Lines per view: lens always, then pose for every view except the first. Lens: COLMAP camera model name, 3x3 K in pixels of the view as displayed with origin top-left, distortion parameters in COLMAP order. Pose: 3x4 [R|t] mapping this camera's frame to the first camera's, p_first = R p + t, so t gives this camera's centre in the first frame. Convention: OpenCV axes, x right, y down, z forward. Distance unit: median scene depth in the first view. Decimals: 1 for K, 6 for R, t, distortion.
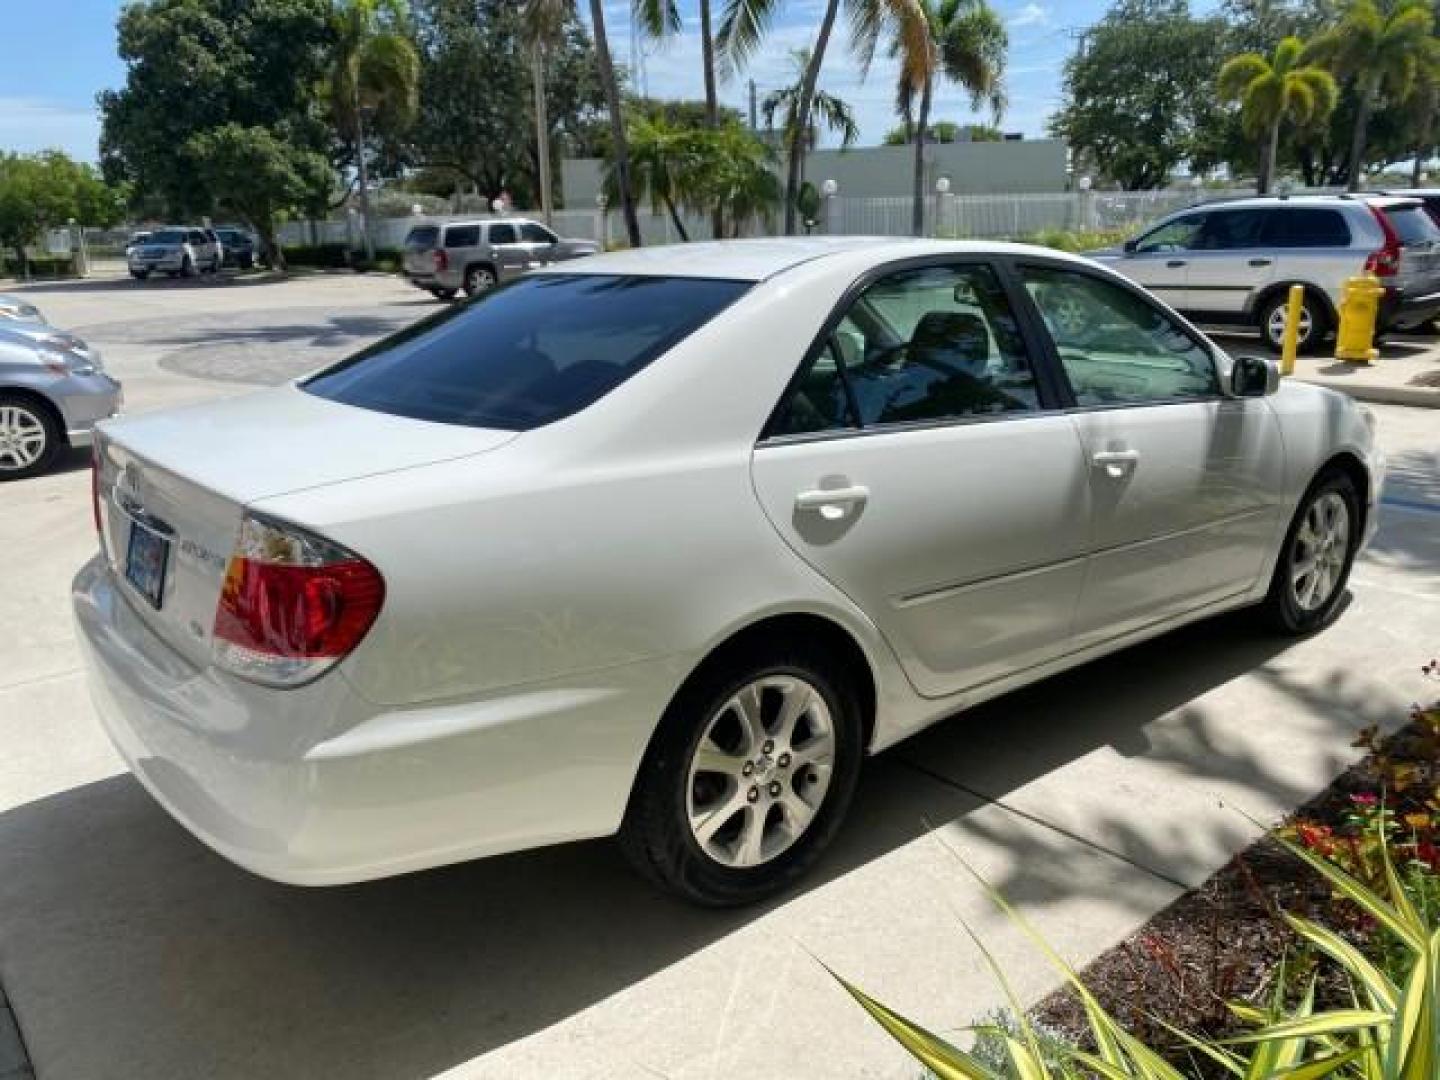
lens RADIAL K [[1099.0, 0, 713.1], [0, 1099.0, 538.5], [0, 0, 1]] dist [0.006472, 0.000117]
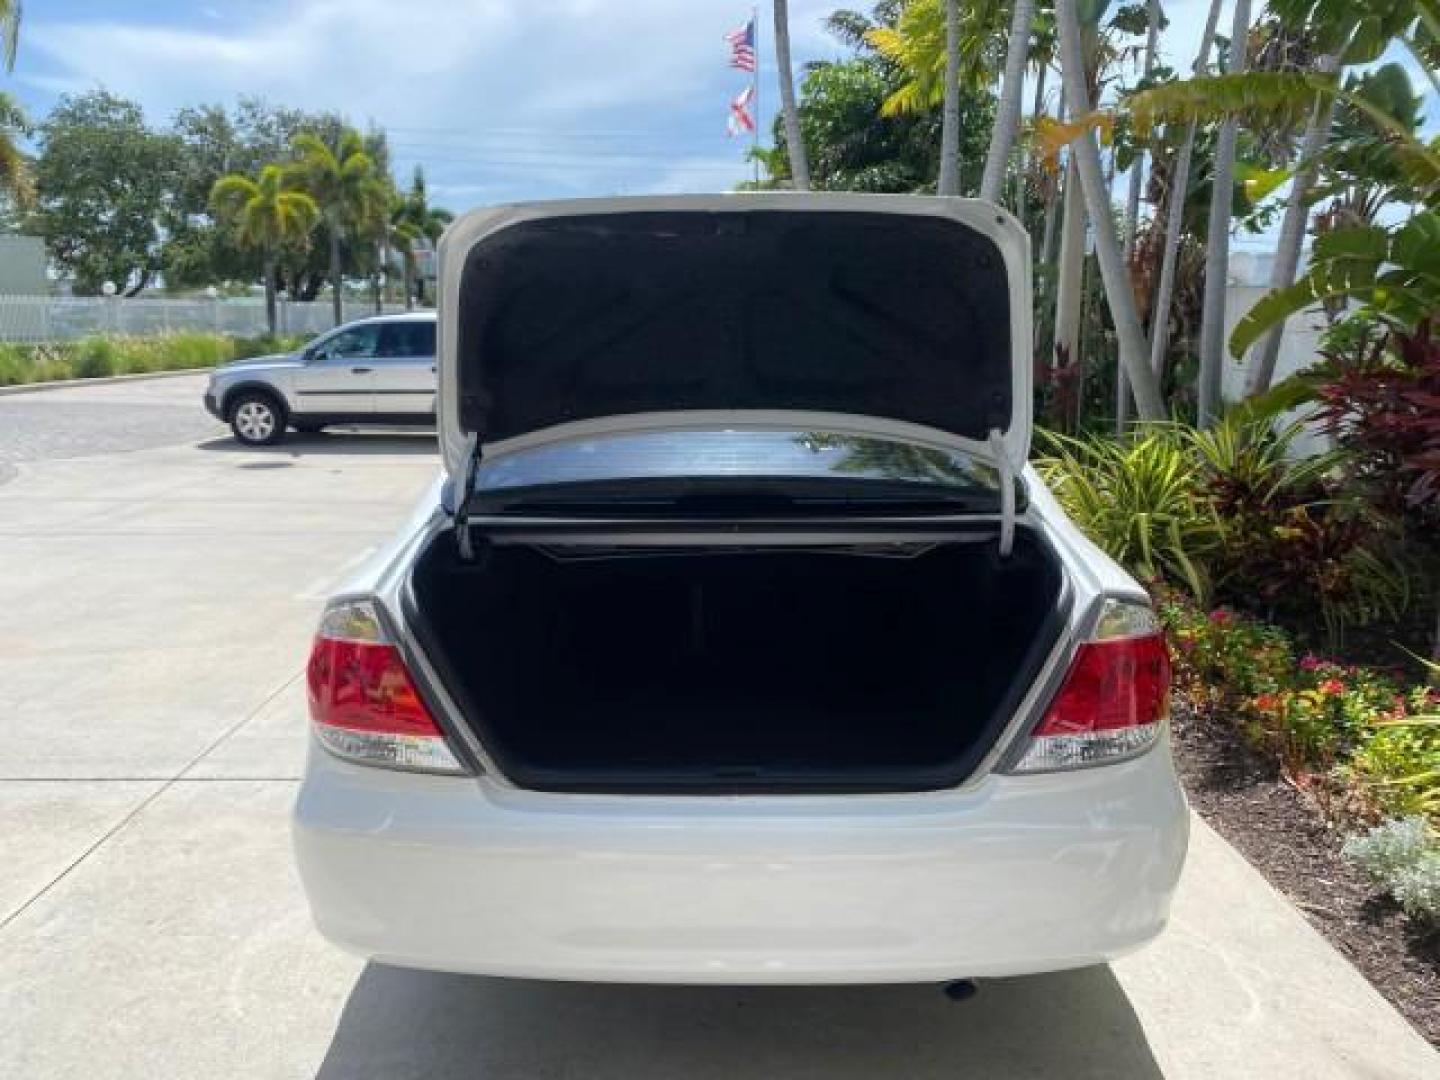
lens RADIAL K [[1112.0, 0, 716.2], [0, 1112.0, 533.5], [0, 0, 1]] dist [0.004033, 0.001161]
pose [[0.634566, -0.116988, 0.763963, -0.076338], [0.193226, 0.981101, -0.010259, -0.007517], [-0.748325, 0.154128, 0.645178, 0.031040]]
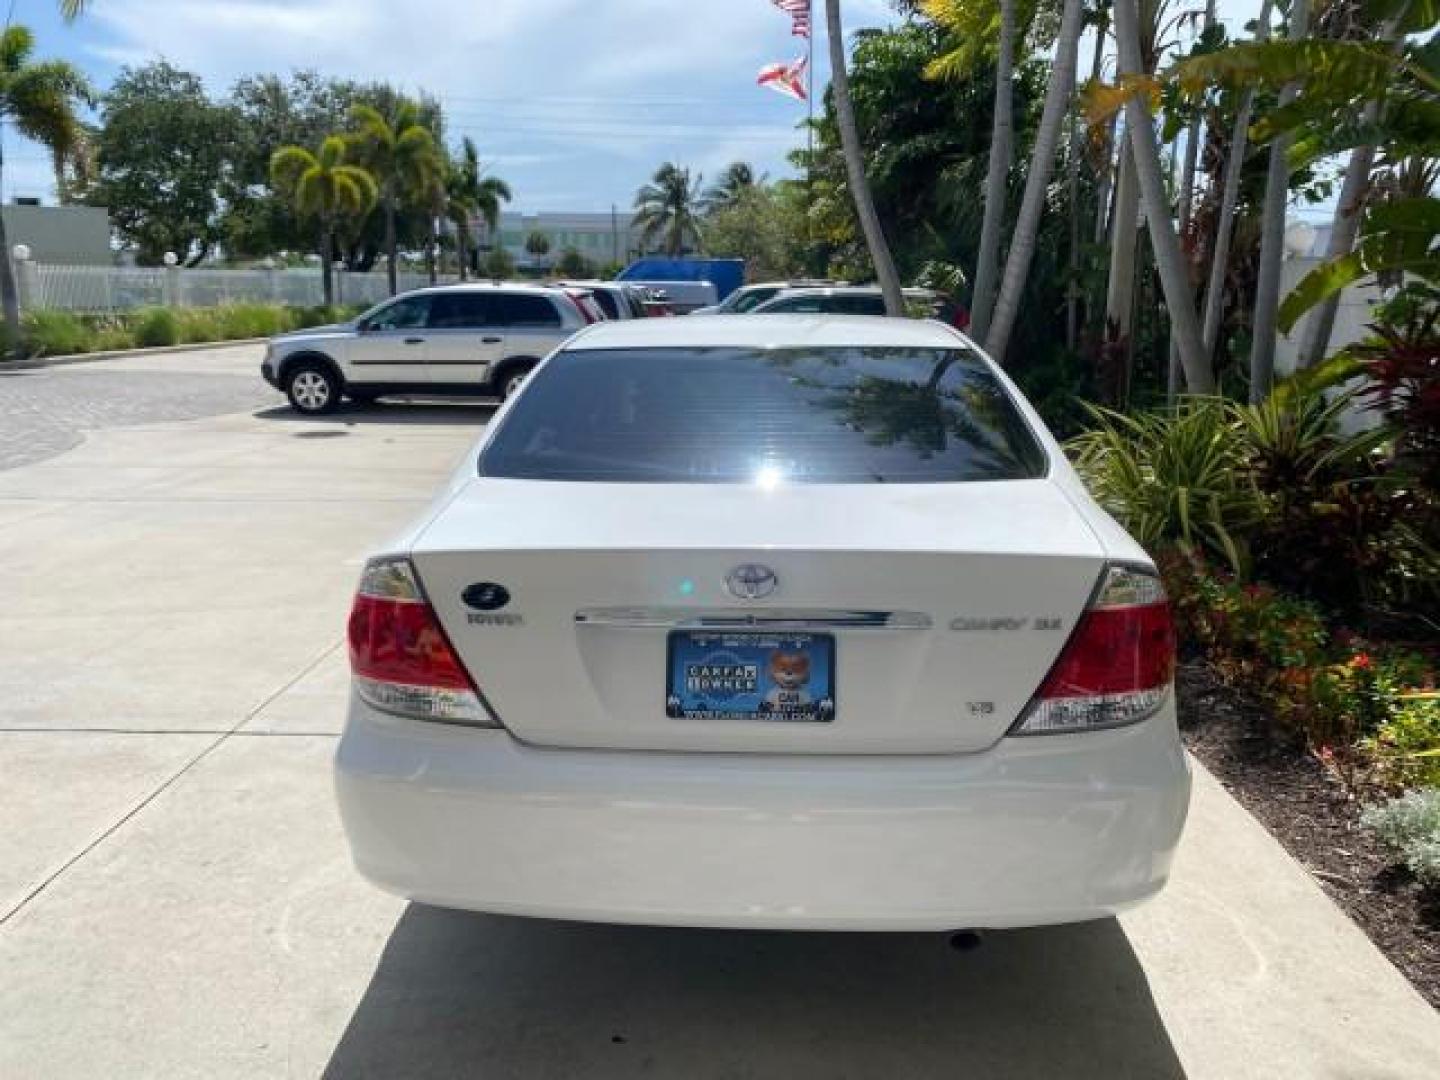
lens RADIAL K [[1111.8, 0, 722.7], [0, 1111.8, 534.4], [0, 0, 1]] dist [0.007426, 0.000007]
pose [[0.665561, -0.129697, 0.734988, -0.077188], [0.183221, 0.983043, 0.007555, -0.006848], [-0.723504, 0.129637, 0.678038, 0.028093]]
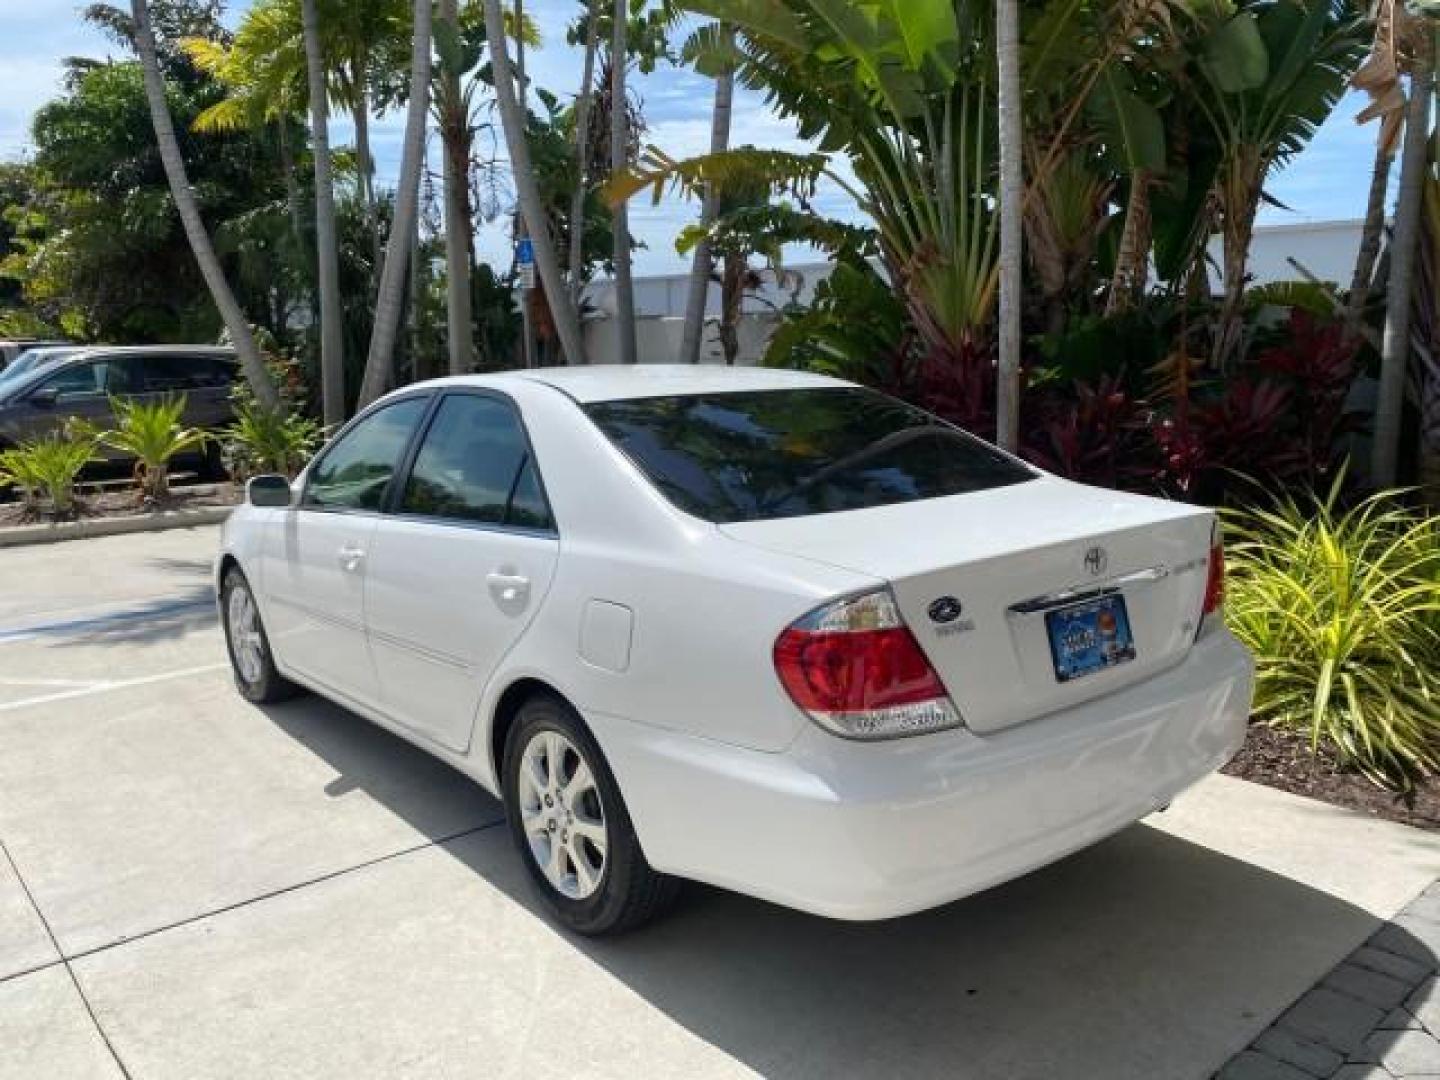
lens RADIAL K [[1112.8, 0, 716.1], [0, 1112.8, 539.7], [0, 0, 1]] dist [0.006659, -0.000514]
pose [[-0.003122, -0.143061, 0.989709, -0.107357], [0.284407, 0.948715, 0.138033, -0.022646], [-0.958699, 0.281911, 0.037725, 0.088195]]
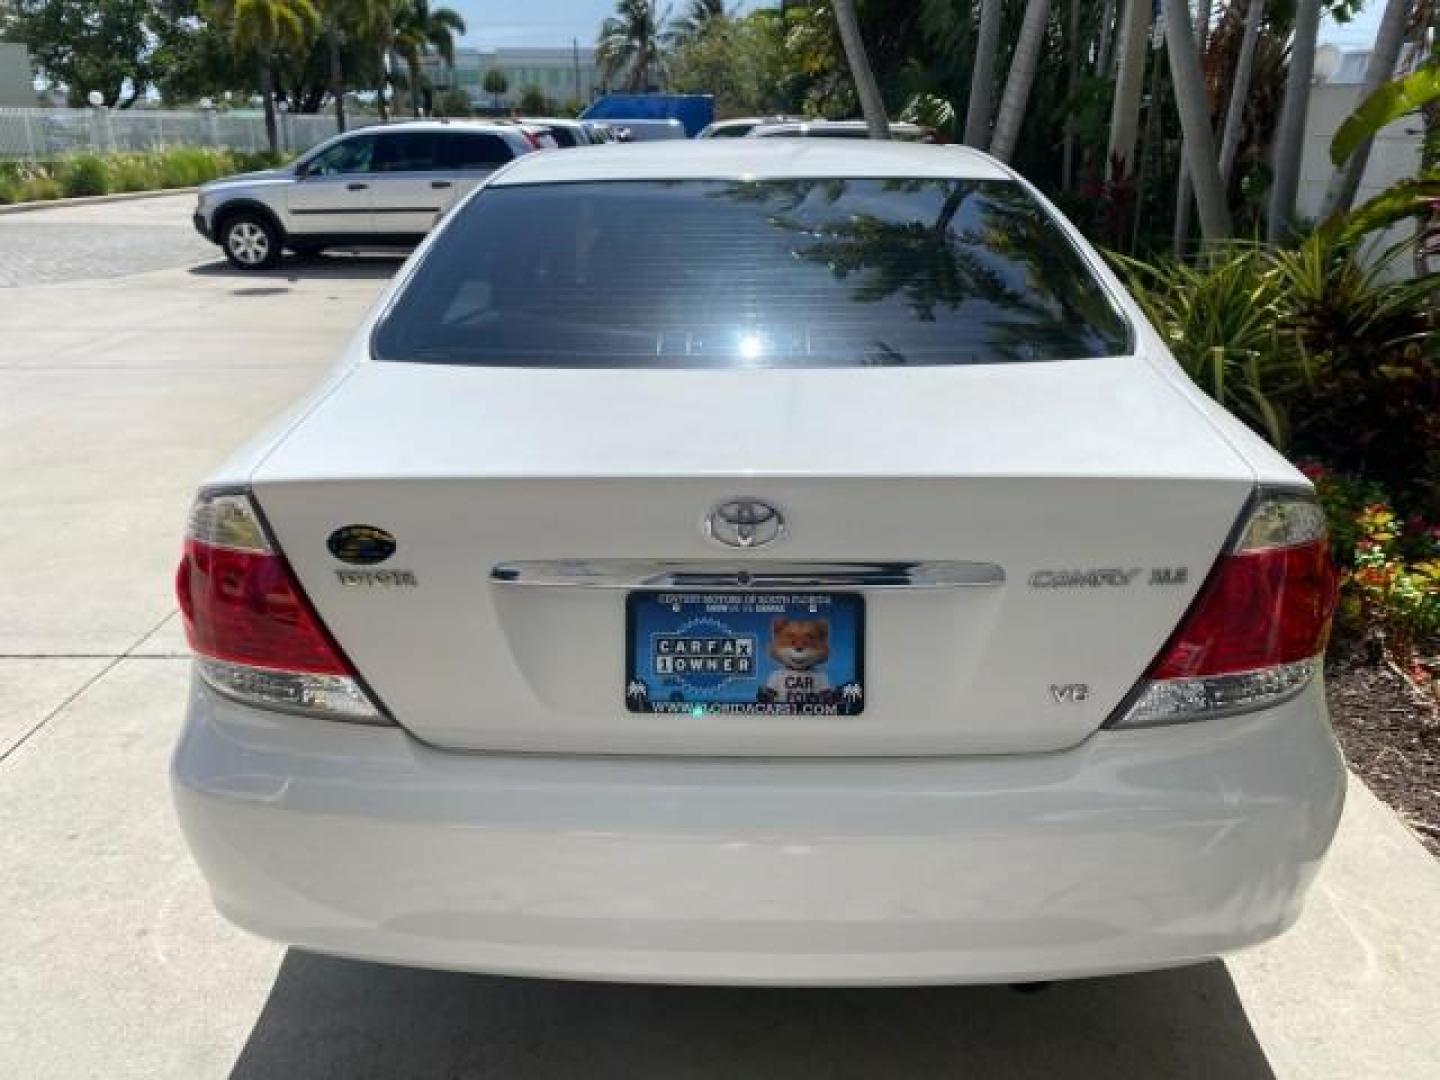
lens RADIAL K [[1114.9, 0, 718.9], [0, 1114.9, 534.2], [0, 0, 1]] dist [0.001218, 0.001379]
pose [[0.648439, -0.232766, 0.724808, -0.063492], [0.193840, 0.971210, 0.138479, -0.009037], [-0.736174, 0.050702, 0.674890, 0.040471]]
